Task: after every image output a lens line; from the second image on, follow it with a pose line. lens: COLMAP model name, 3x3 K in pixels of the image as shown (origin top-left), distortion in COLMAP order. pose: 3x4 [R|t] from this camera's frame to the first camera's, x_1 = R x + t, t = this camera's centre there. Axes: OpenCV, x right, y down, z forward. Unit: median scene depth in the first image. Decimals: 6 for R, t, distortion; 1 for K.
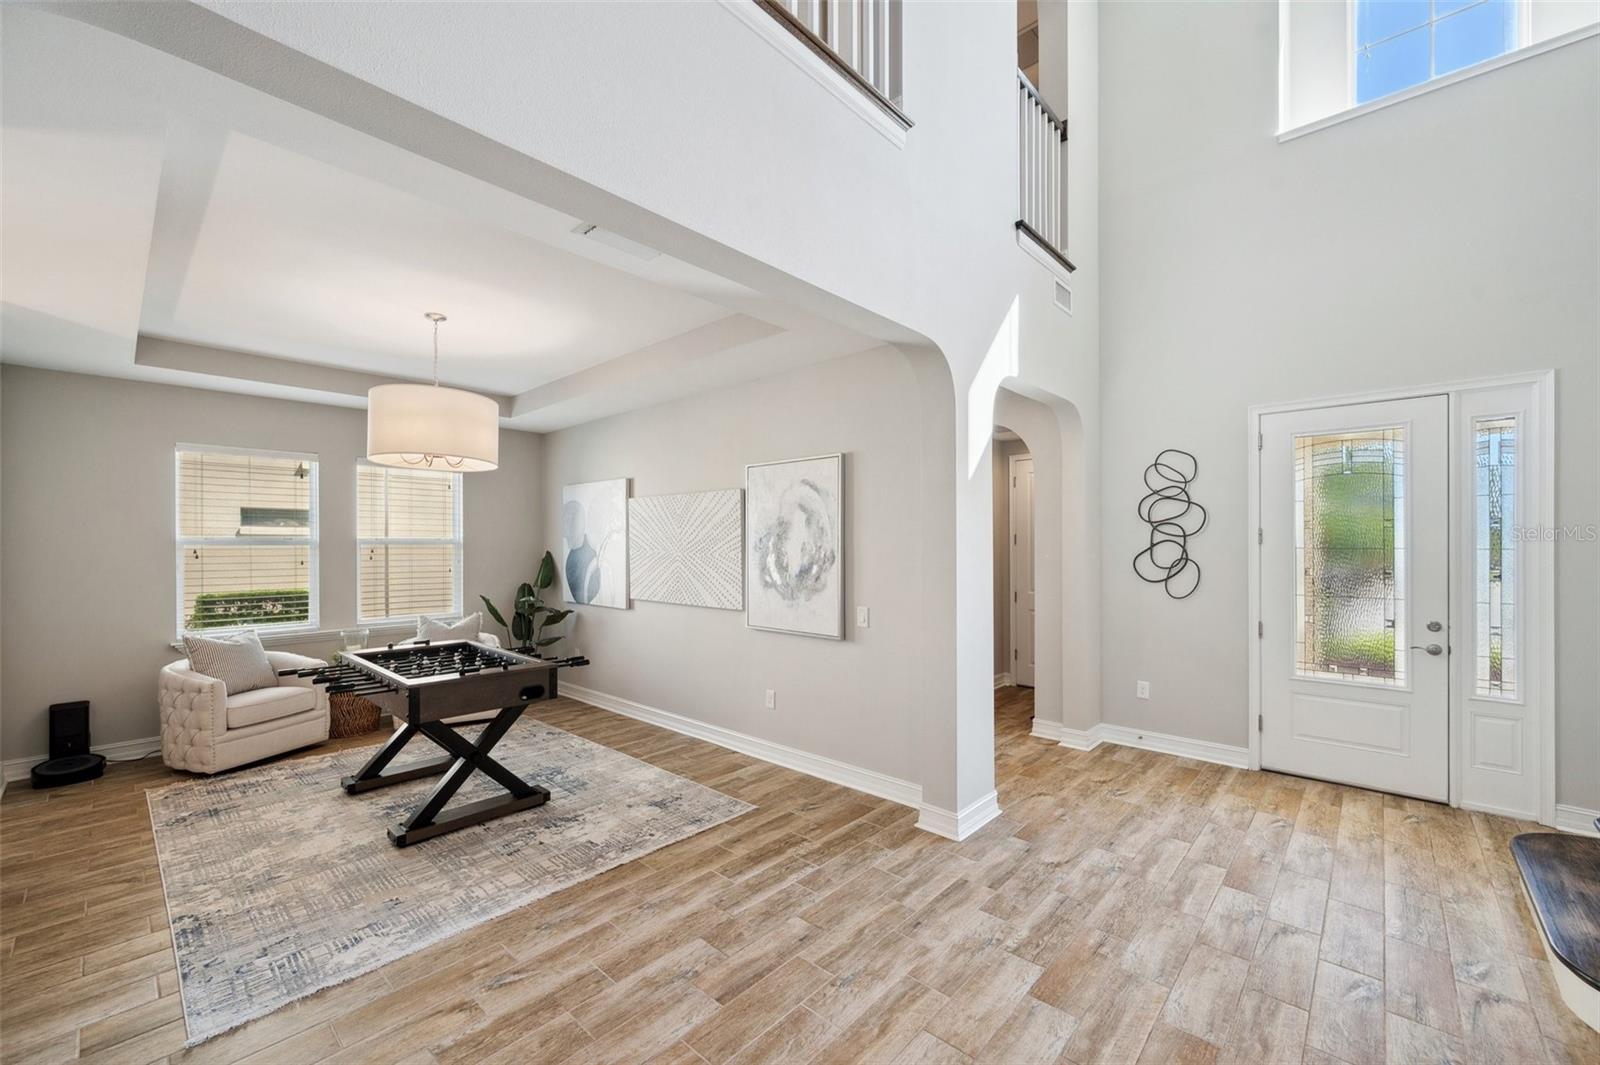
lens RADIAL K [[639.7, 0, 806.0], [0, 639.7, 545.4], [0, 0, 1]] dist [-0.000382, -0.000417]
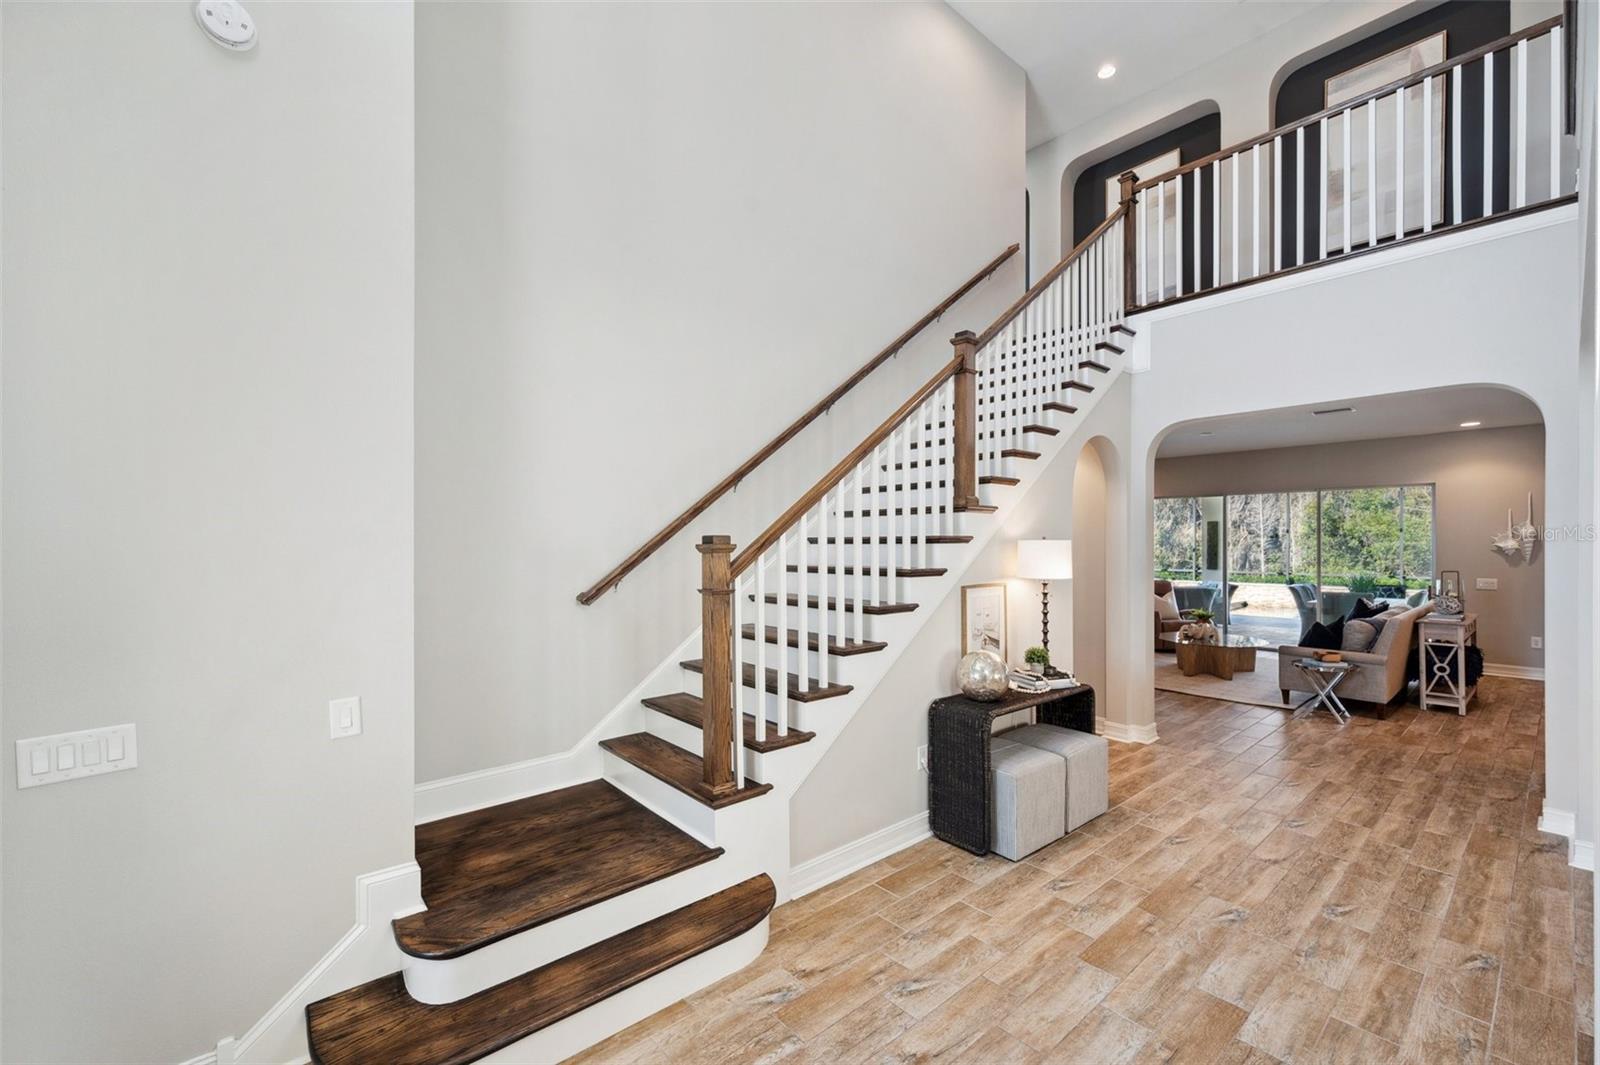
lens RADIAL K [[639.7, 0, 796.0], [0, 639.7, 549.4], [0, 0, 1]] dist [-0.000382, -0.000417]
pose [[-0.991666, 0.006651, 0.128665, 0.558199], [0.009018, 0.999801, 0.017822, -0.034358], [-0.128521, 0.018834, -0.991528, 1.254959]]
